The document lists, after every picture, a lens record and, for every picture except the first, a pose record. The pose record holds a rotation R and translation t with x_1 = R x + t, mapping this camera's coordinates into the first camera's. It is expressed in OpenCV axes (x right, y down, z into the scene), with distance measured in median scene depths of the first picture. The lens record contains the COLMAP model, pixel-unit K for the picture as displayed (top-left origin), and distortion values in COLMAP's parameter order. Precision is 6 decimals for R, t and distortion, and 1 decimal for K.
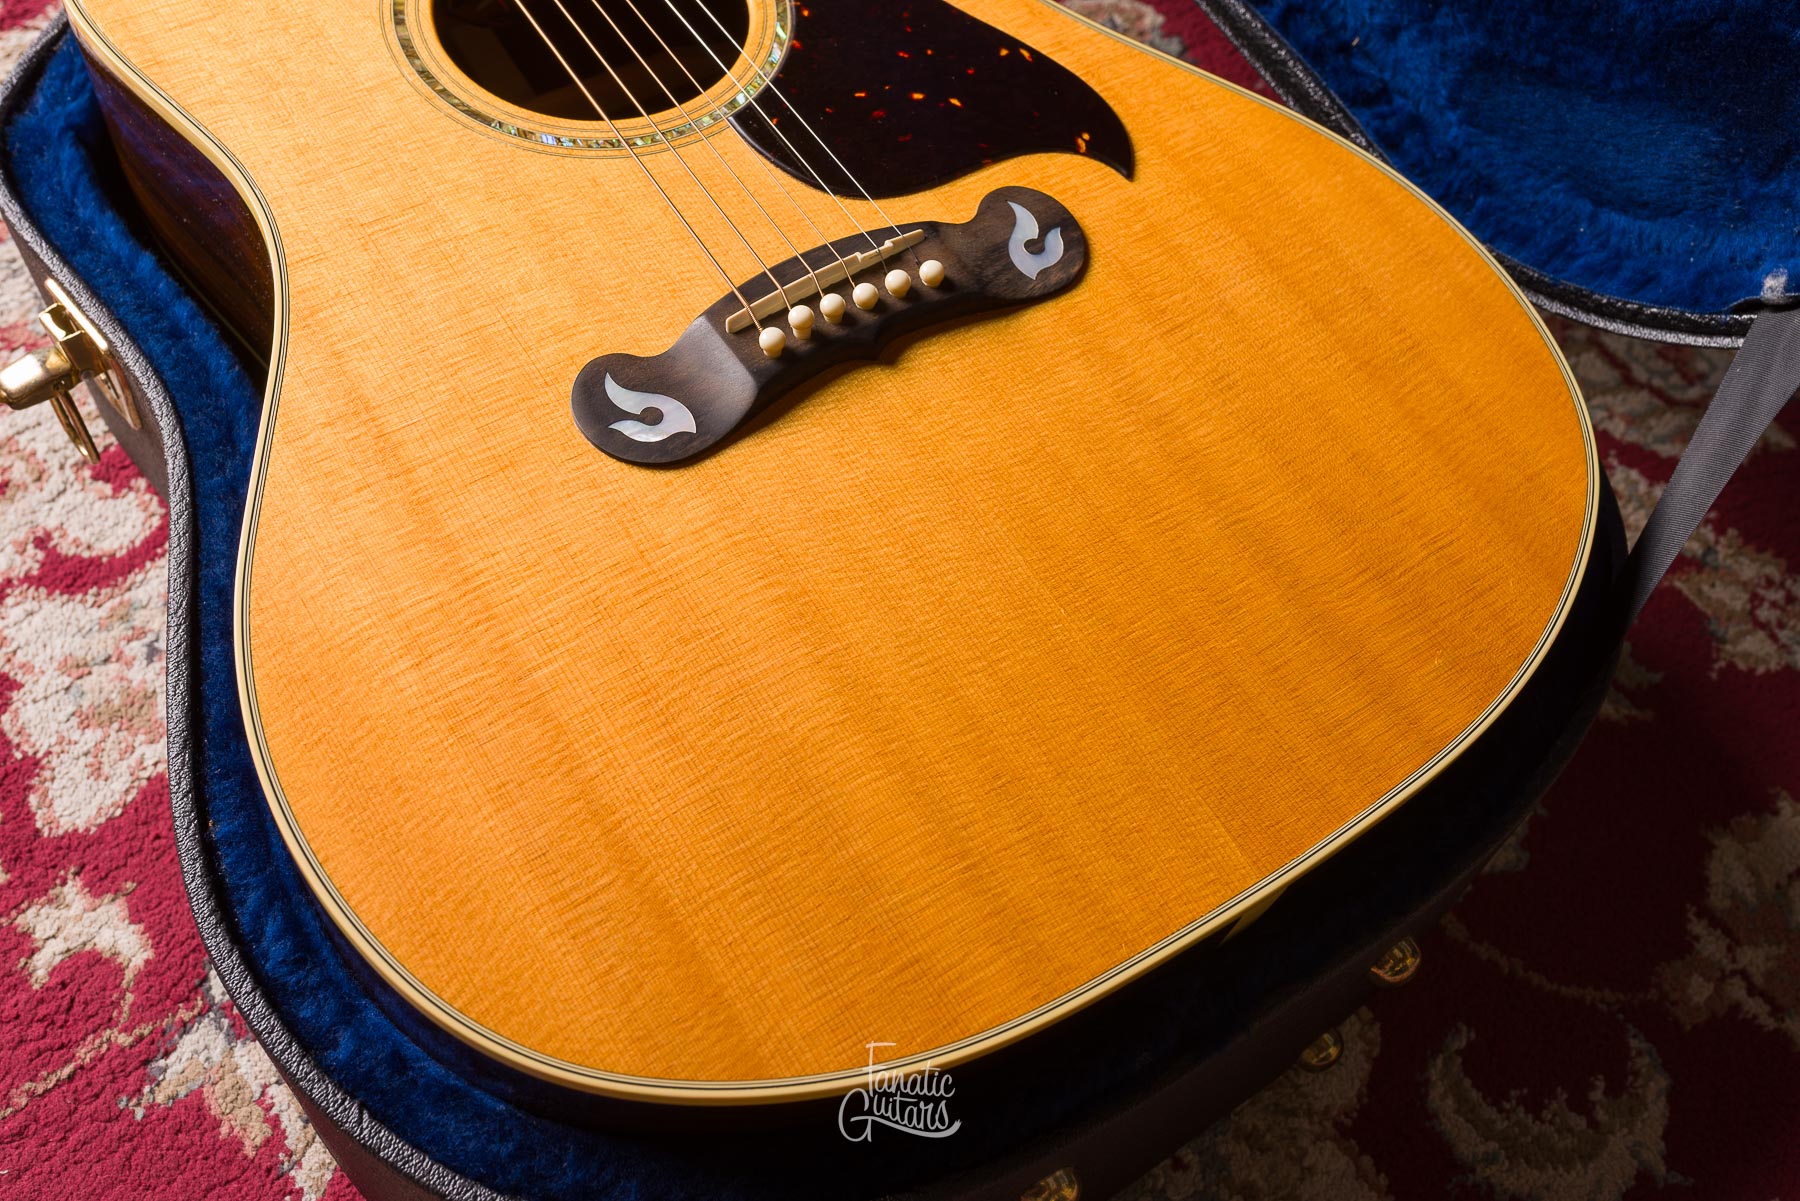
lens RADIAL K [[1756.8, 0, 902.2], [0, 1756.8, 598.5], [0, 0, 1]] dist [0.000946, 0.002669]
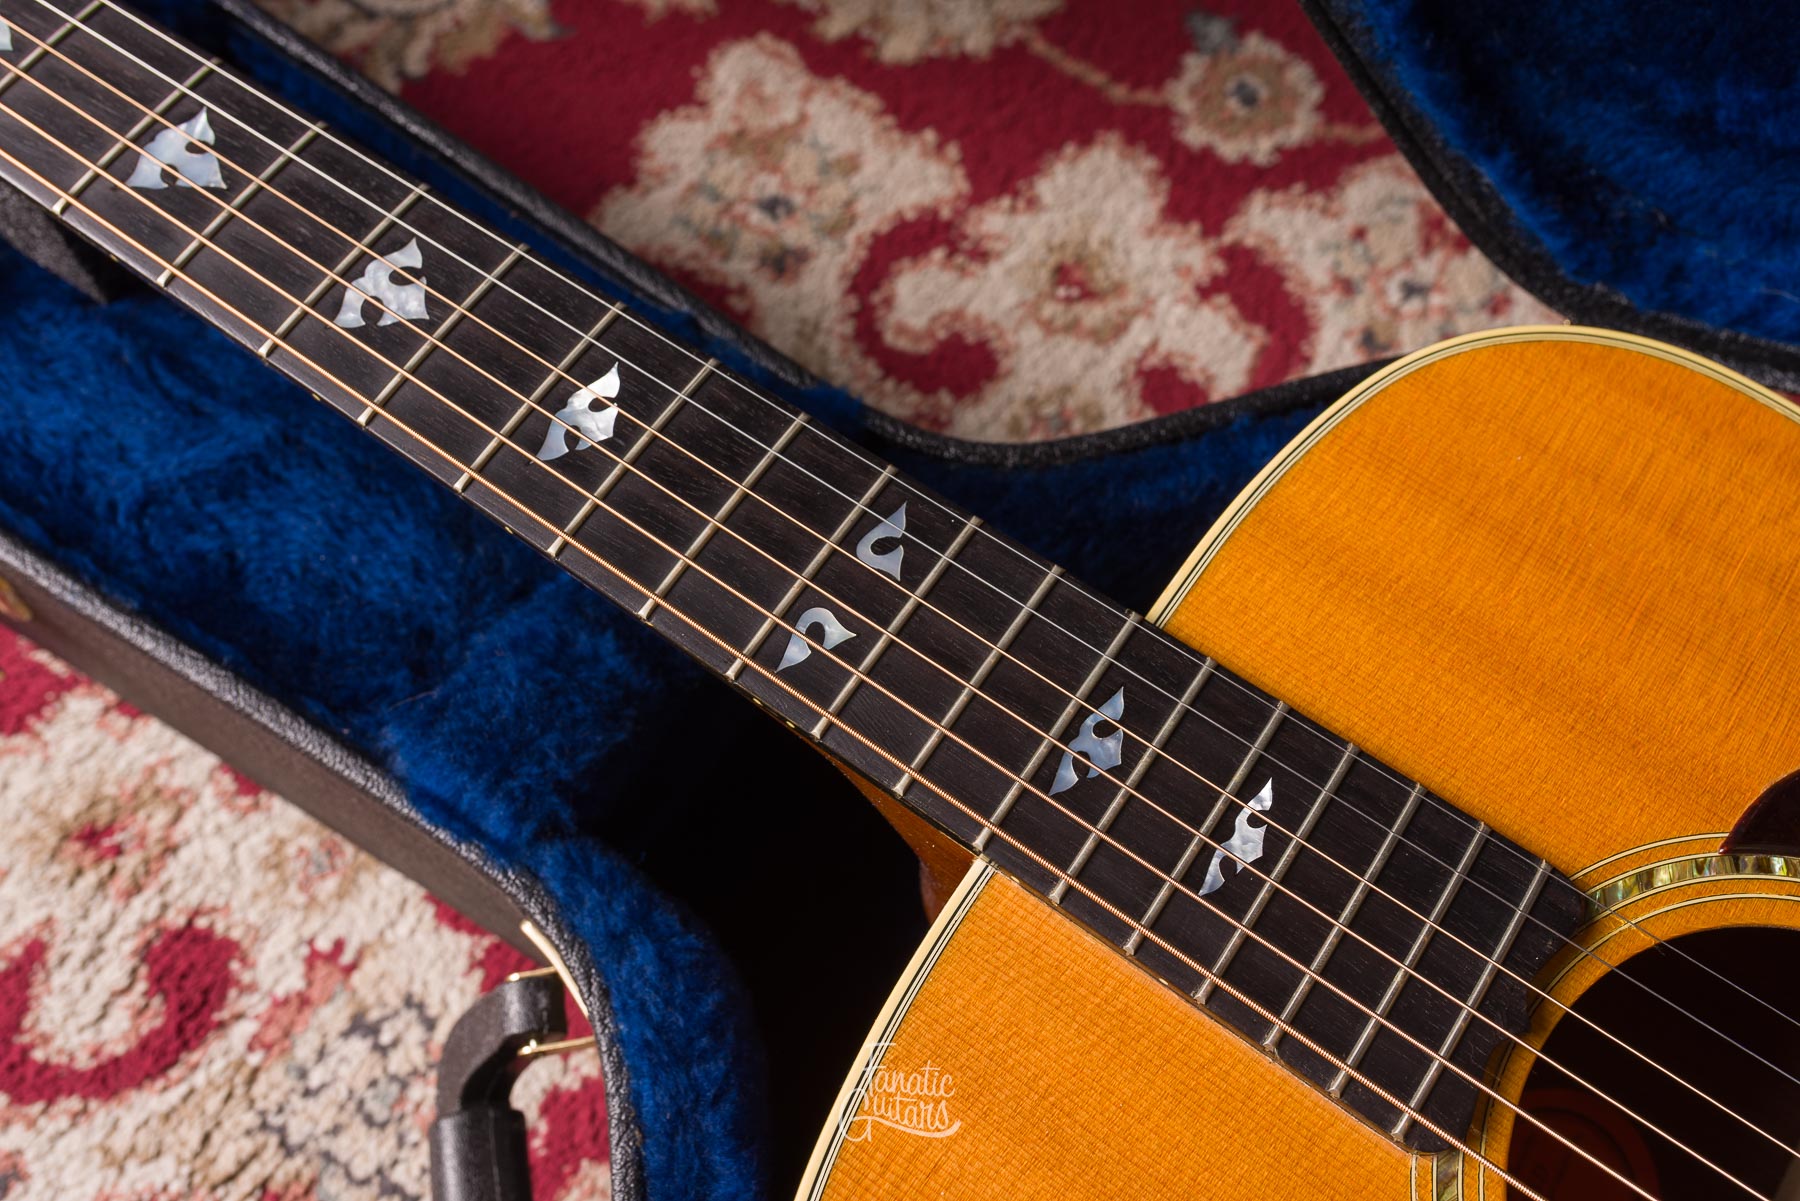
lens RADIAL K [[1801.1, 0, 903.4], [0, 1801.1, 600.5], [0, 0, 1]] dist [0.004725, 0.001749]
pose [[0.927361, -0.366782, 0.073978, -0.362194], [0.350206, 0.920454, 0.173552, -0.634223], [-0.131749, -0.135038, 0.982042, 0.507277]]
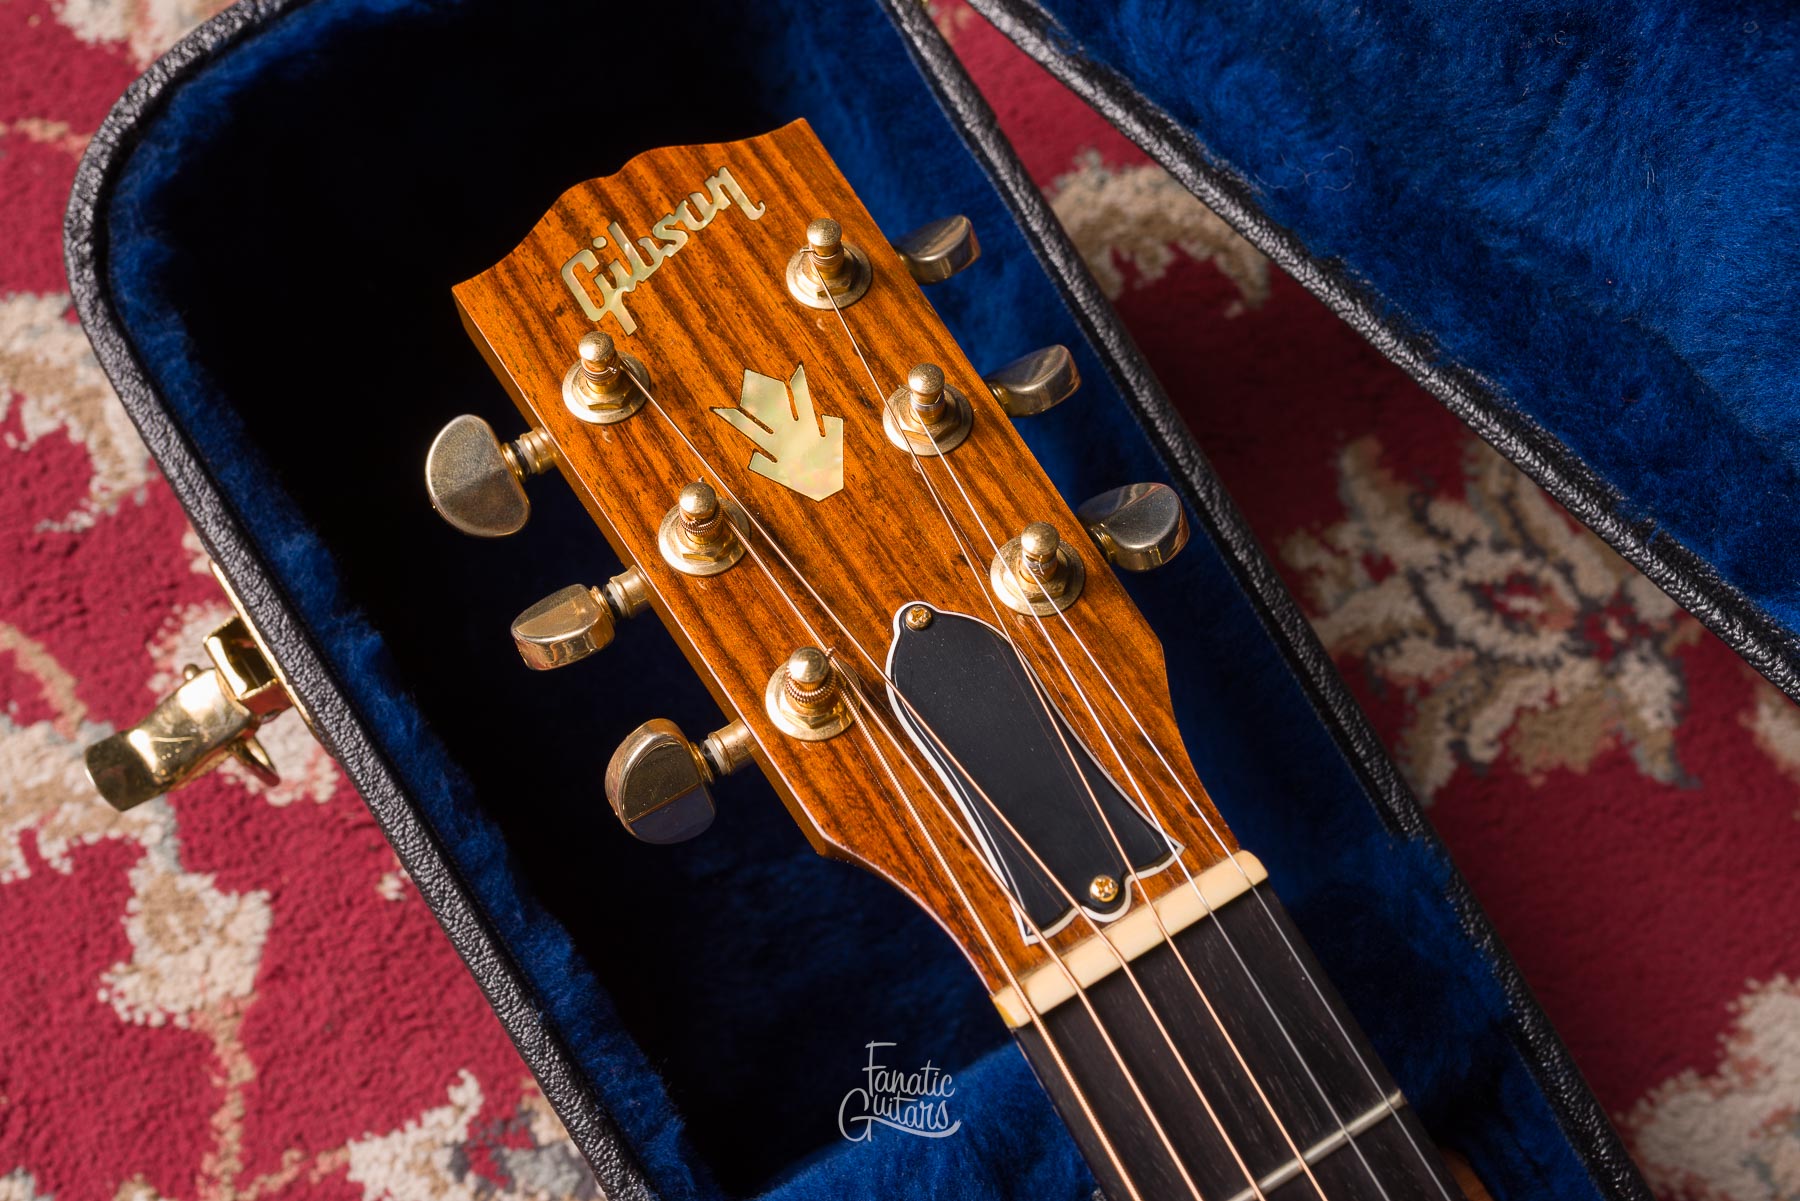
lens RADIAL K [[2018.3, 0, 833.0], [0, 2018.3, 529.9], [0, 0, 1]] dist [0.004199, 0.006743]
pose [[0.996972, 0.063449, -0.044958, -0.670101], [-0.049092, 0.961918, 0.268895, -1.135014], [0.060307, -0.265874, 0.962120, 0.796654]]
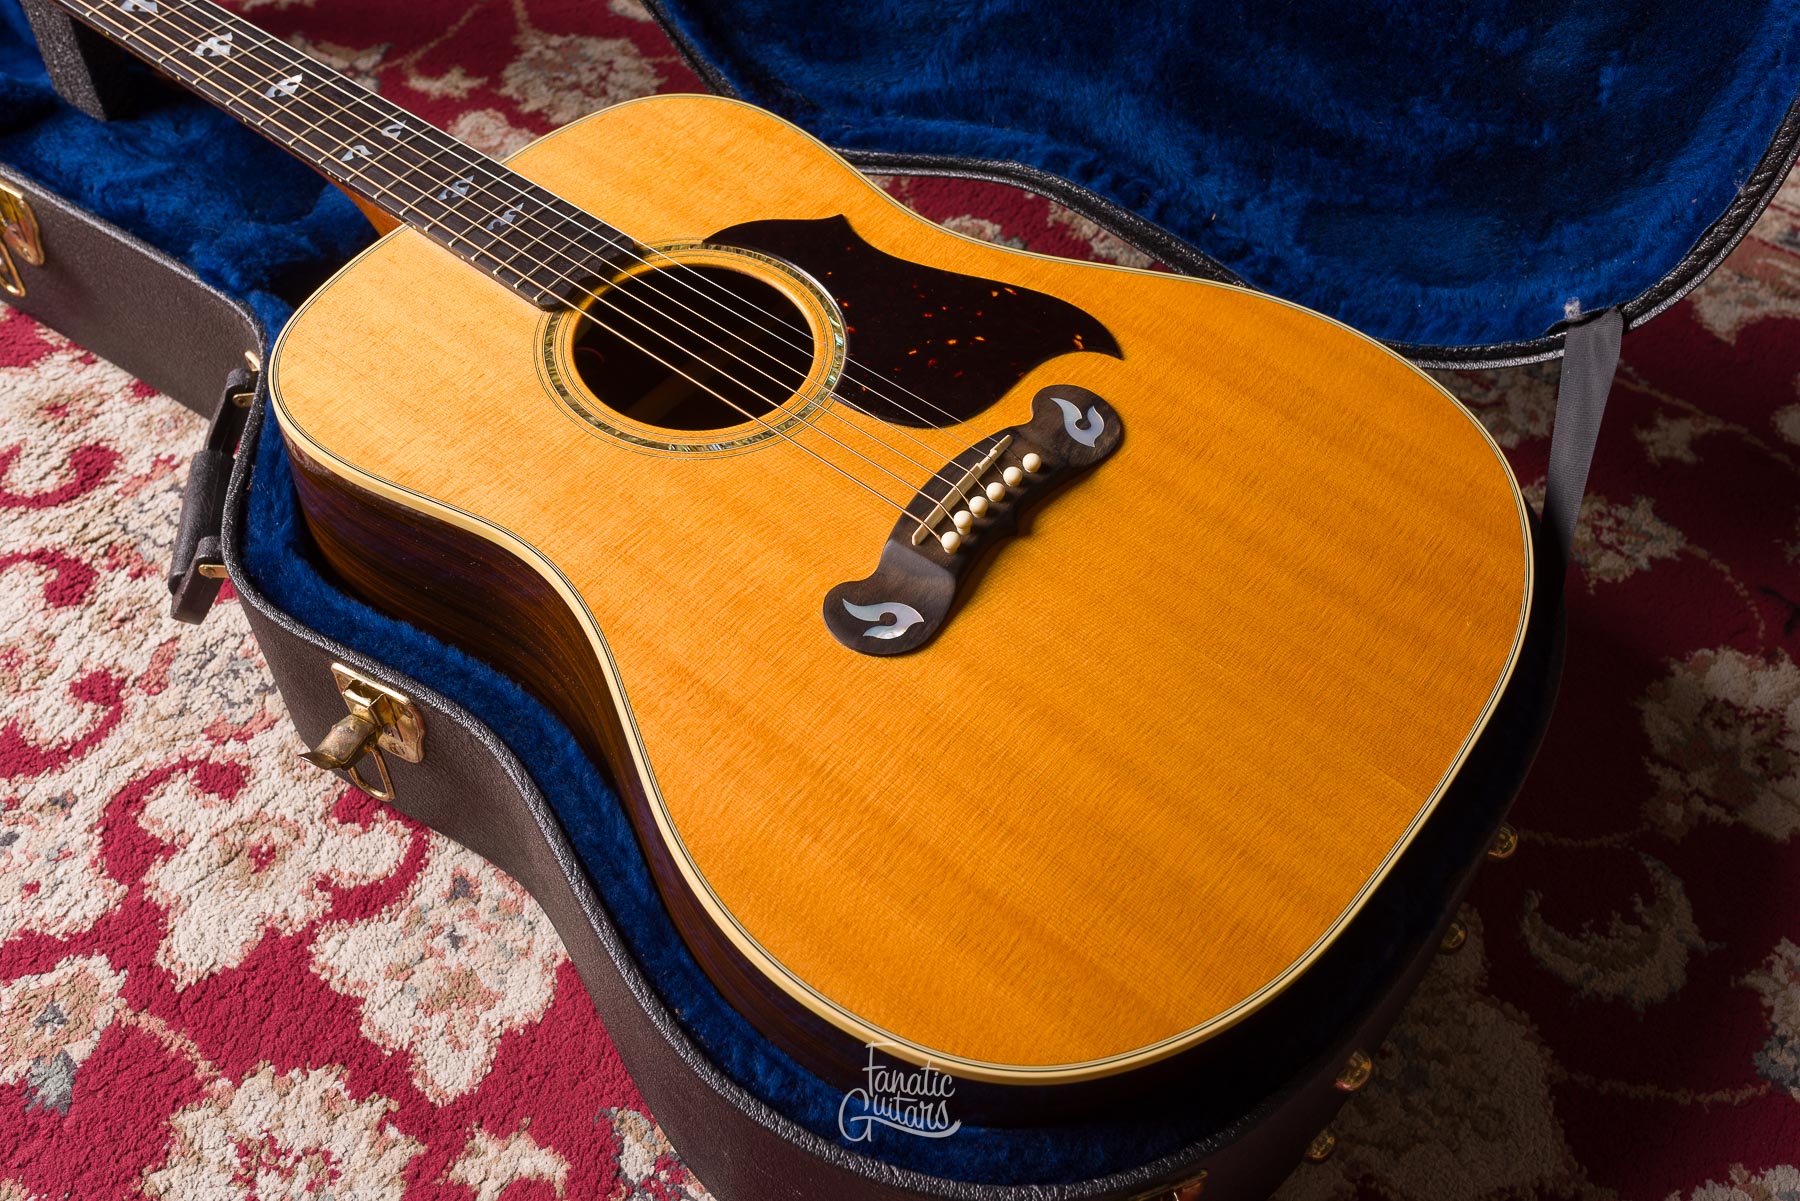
lens RADIAL K [[1734.5, 0, 902.7], [0, 1734.5, 598.5], [0, 0, 1]] dist [0.001240, 0.001026]
pose [[0.944858, -0.286384, 0.158832, -0.267585], [0.300229, 0.951231, -0.070872, -0.016700], [-0.130789, 0.114650, 0.984759, -0.248594]]
